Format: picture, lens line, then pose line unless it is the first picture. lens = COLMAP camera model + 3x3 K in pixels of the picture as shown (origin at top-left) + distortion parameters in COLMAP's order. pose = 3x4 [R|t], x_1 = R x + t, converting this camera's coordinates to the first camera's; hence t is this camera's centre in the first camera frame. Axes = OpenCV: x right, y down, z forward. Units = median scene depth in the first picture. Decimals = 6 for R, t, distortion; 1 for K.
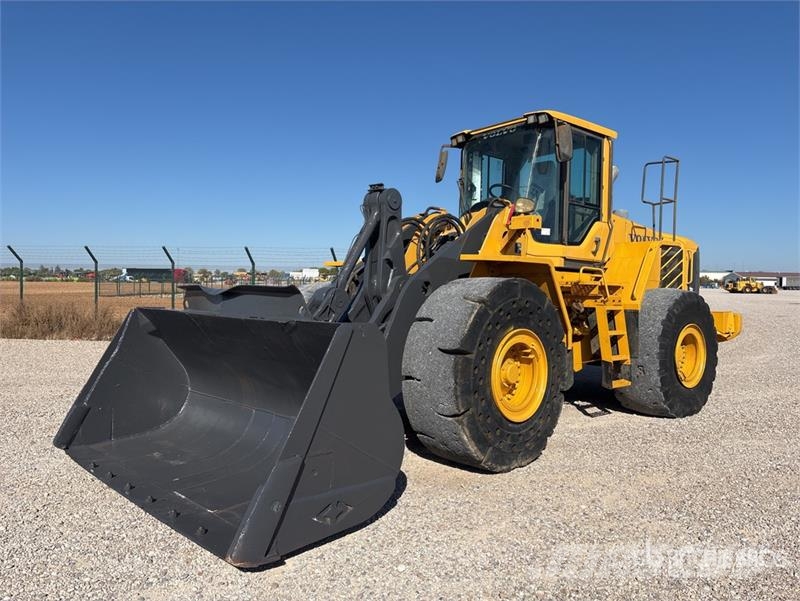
lens RADIAL K [[609.2, 0, 399.5], [0, 609.2, 300.0], [0, 0, 1]] dist [0.016481, 0.013831]
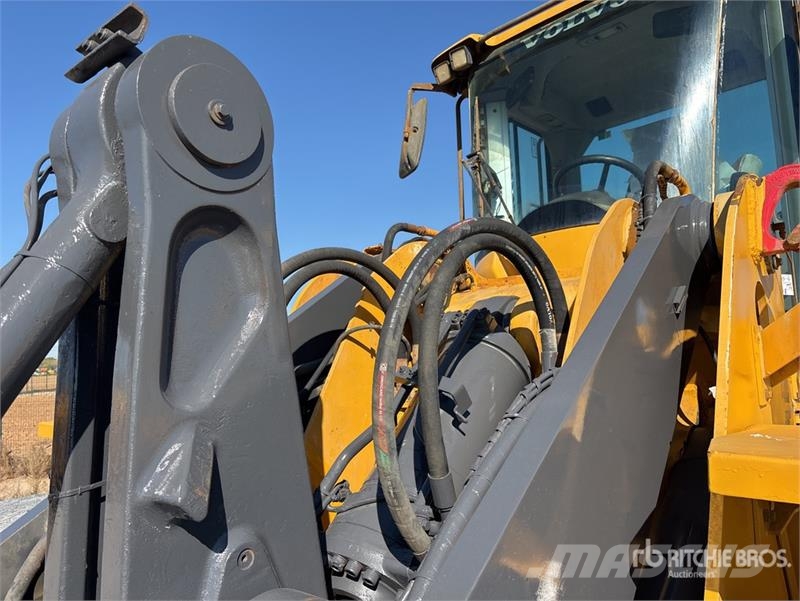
lens RADIAL K [[609.2, 0, 400.2], [0, 609.2, 298.8], [0, 0, 1]] dist [0.016481, 0.013831]
pose [[0.993411, -0.047442, 0.104322, 0.015563], [0.059873, 0.991033, -0.119454, -0.073764], [-0.097719, 0.124913, 0.987344, 0.676297]]
